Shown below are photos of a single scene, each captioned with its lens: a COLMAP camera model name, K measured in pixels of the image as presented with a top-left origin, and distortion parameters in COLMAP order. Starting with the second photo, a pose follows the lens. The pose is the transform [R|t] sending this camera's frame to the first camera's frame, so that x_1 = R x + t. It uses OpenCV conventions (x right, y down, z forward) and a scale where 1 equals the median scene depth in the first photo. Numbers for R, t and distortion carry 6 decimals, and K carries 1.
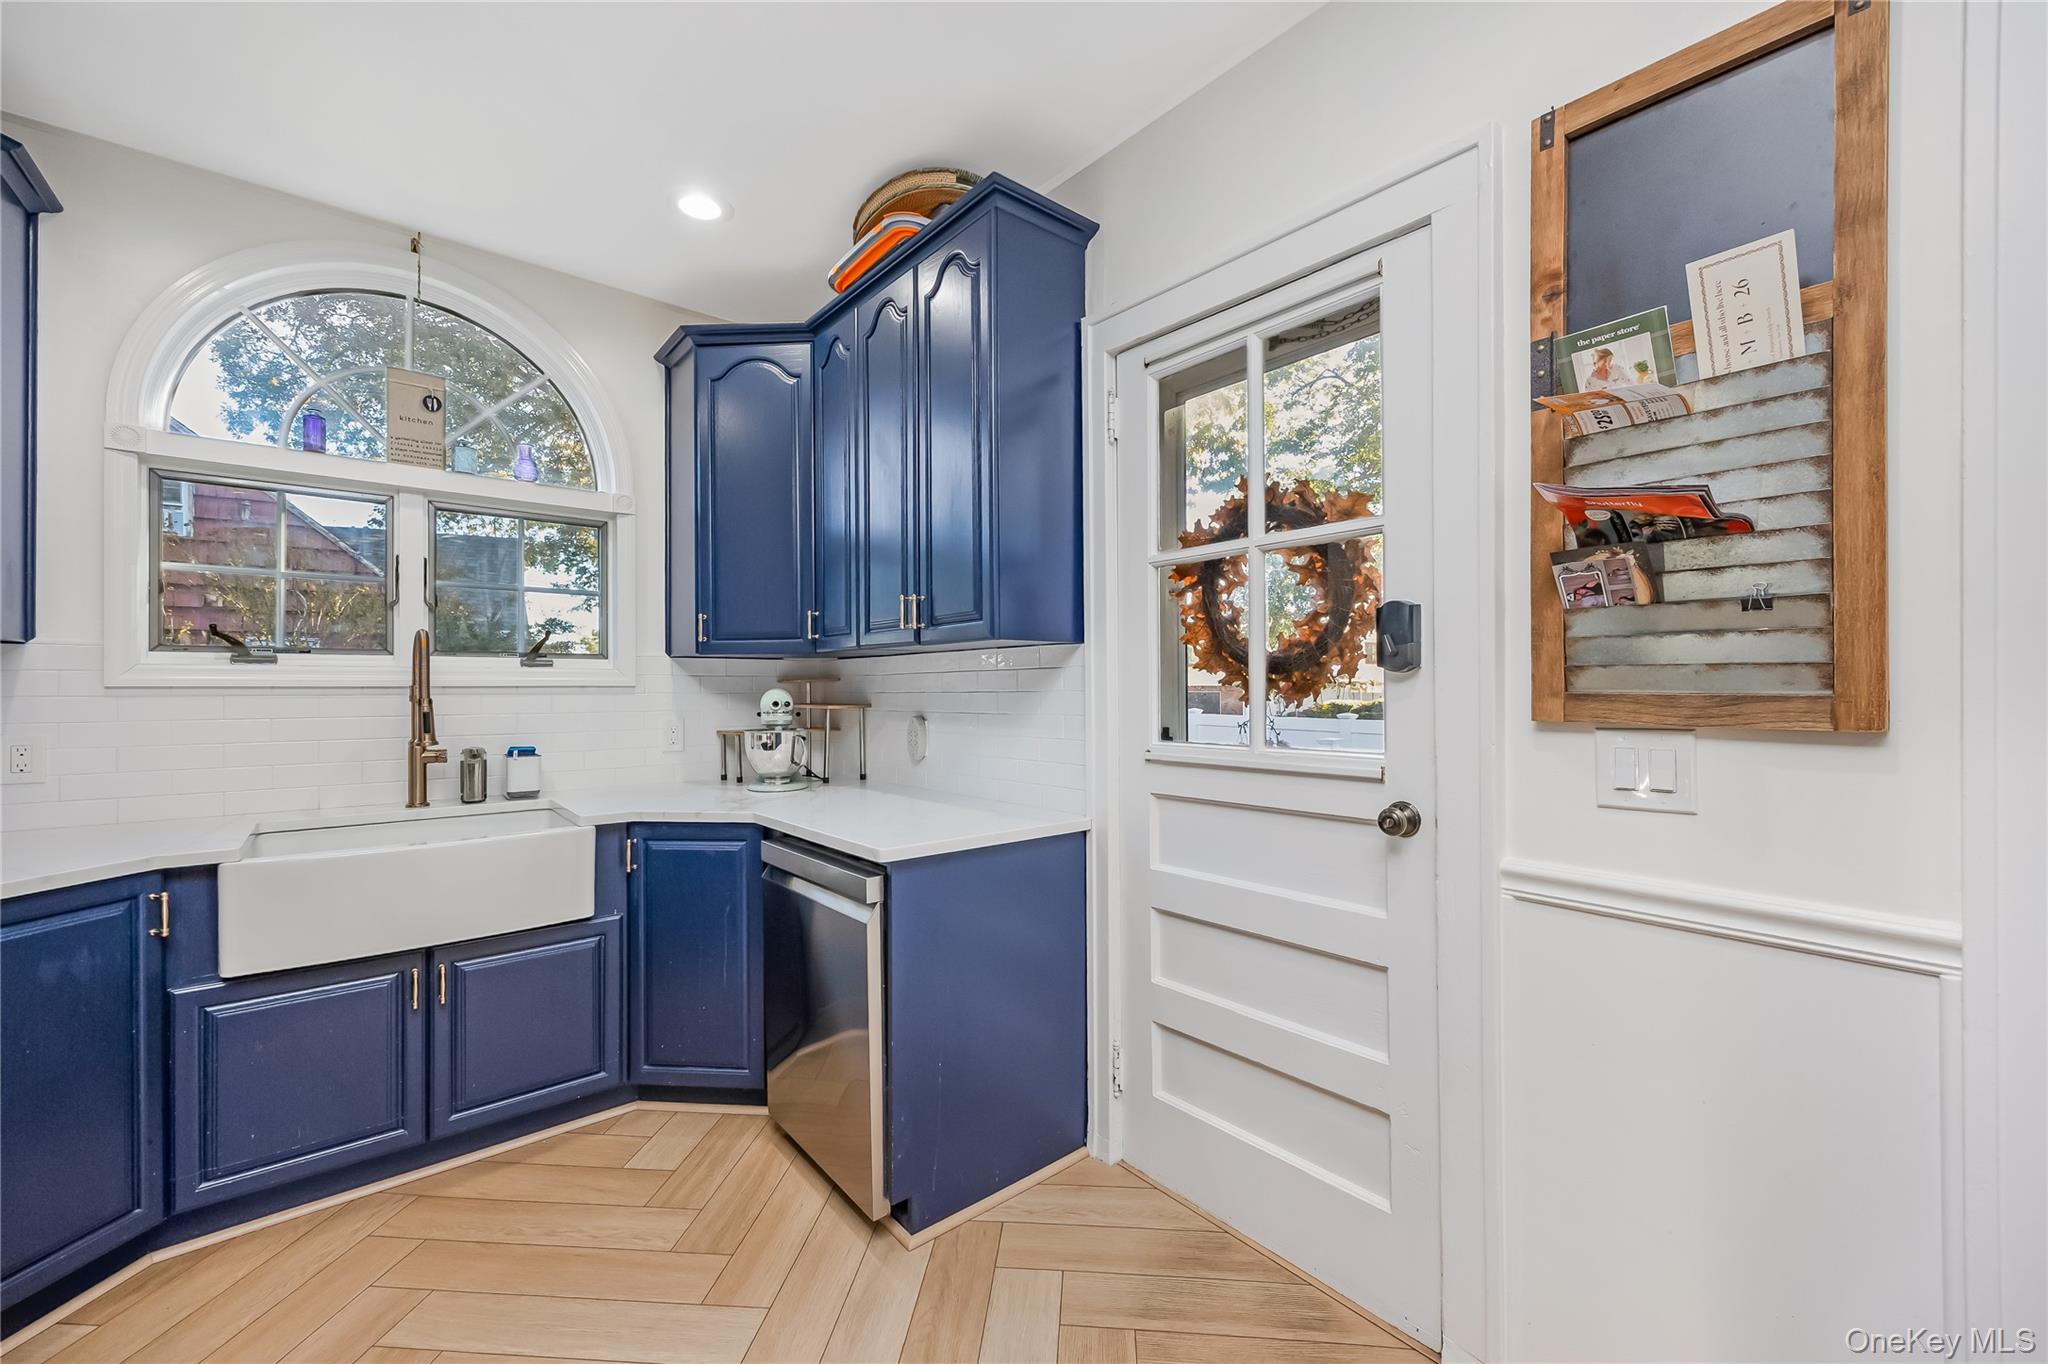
lens RADIAL K [[840.9, 0, 1021.7], [0, 840.9, 692.0], [0, 0, 1]] dist [0.017887, -0.000012]
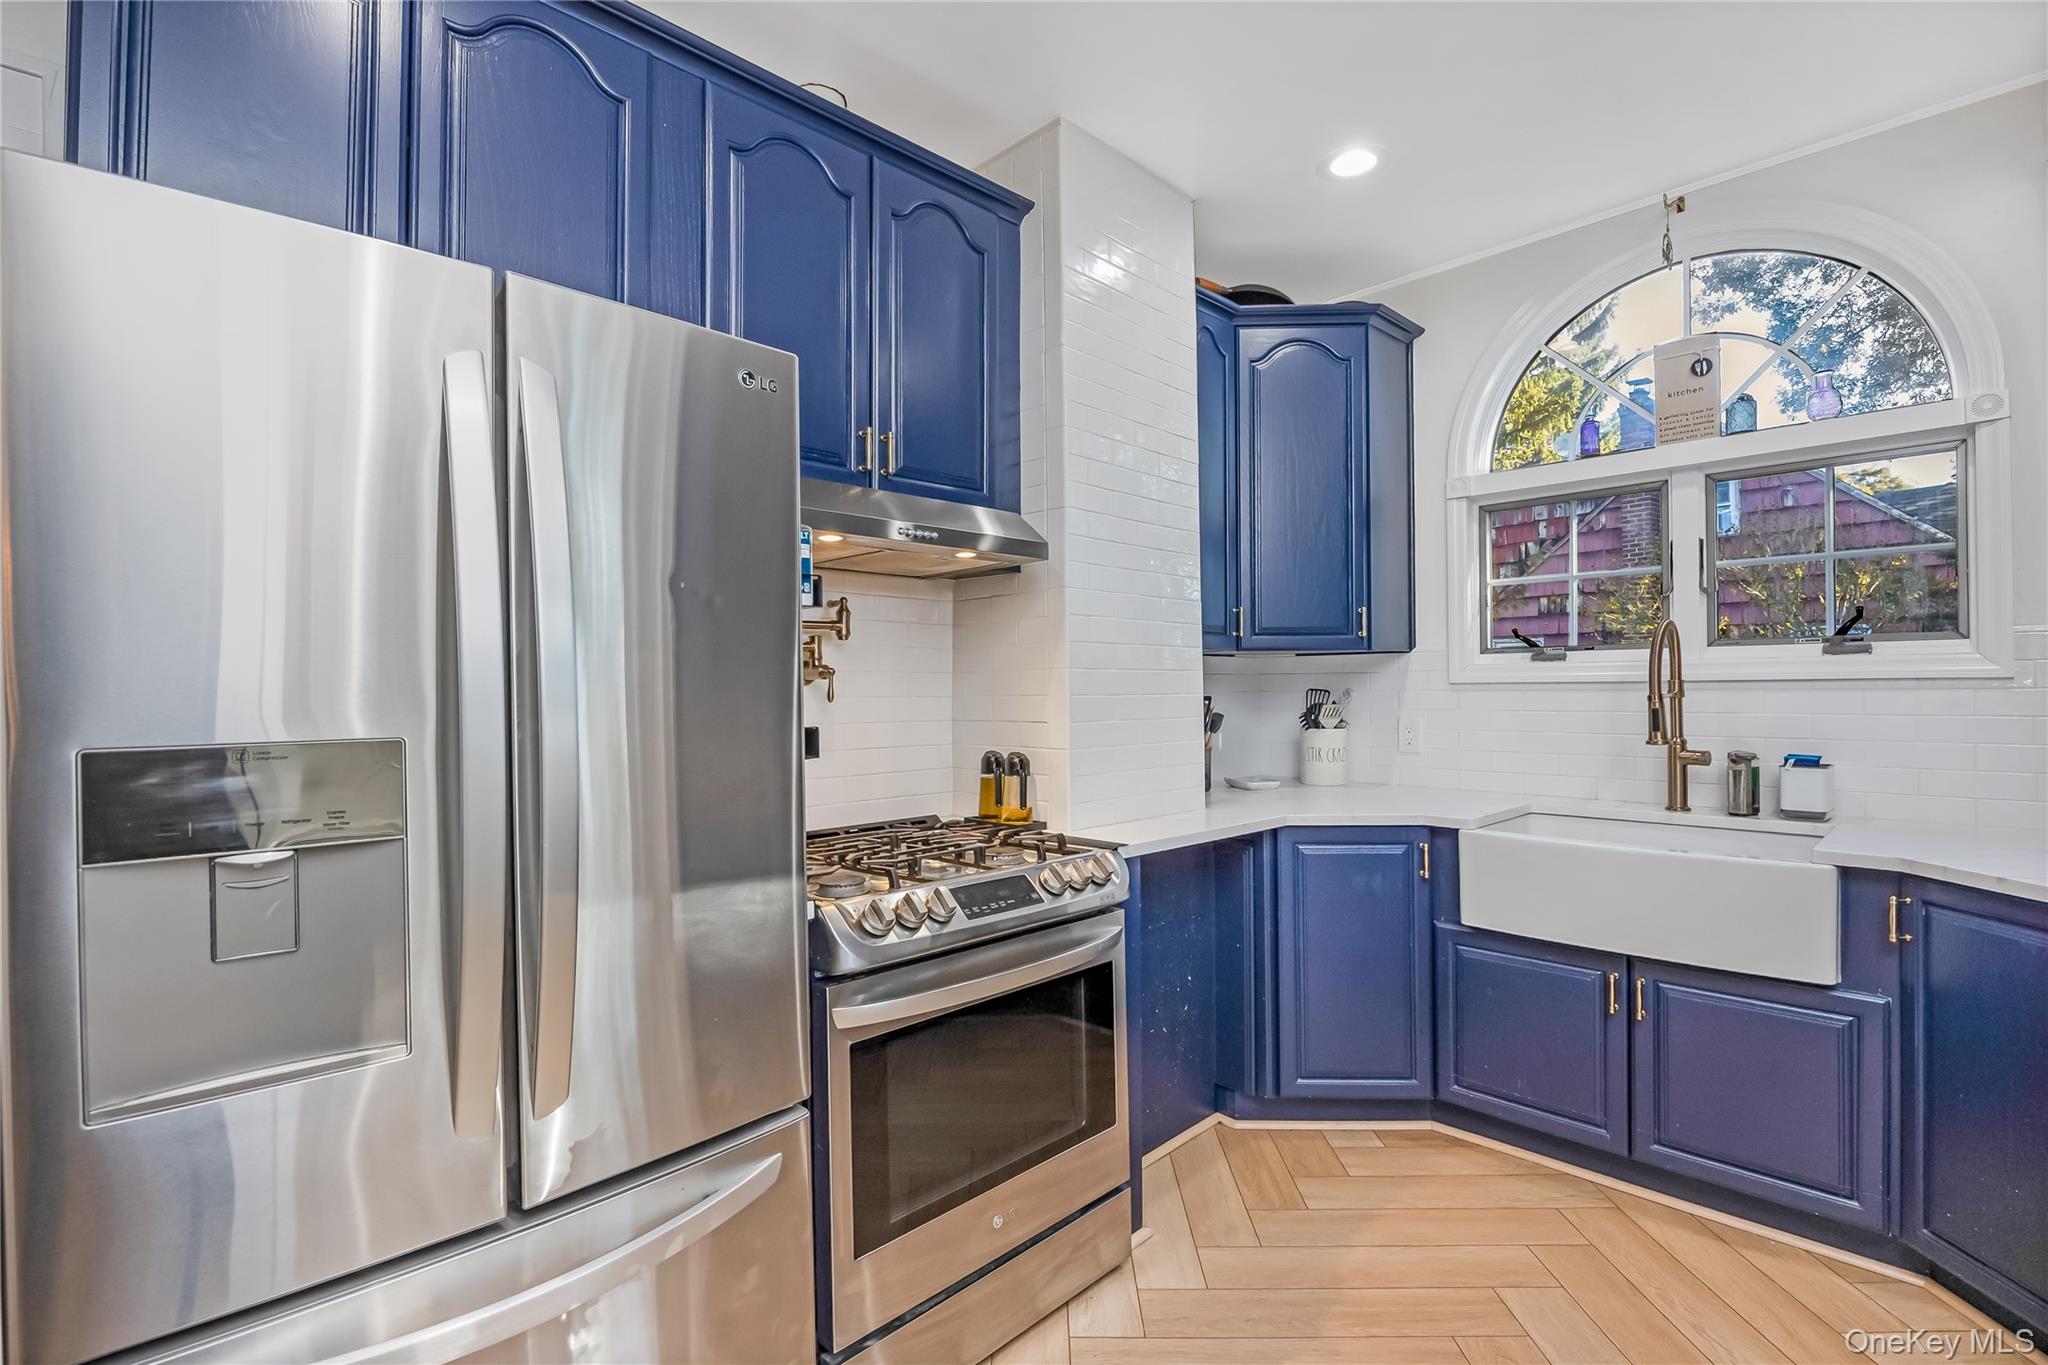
lens RADIAL K [[947.3, 0, 1033.3], [0, 947.3, 693.7], [0, 0, 1]] dist [-0.002742, -0.000126]
pose [[0.081510, 0.007926, -0.996641, 0.264990], [0.001980, 0.999965, 0.008114, -0.002388], [0.996671, -0.002634, 0.081492, 0.220005]]
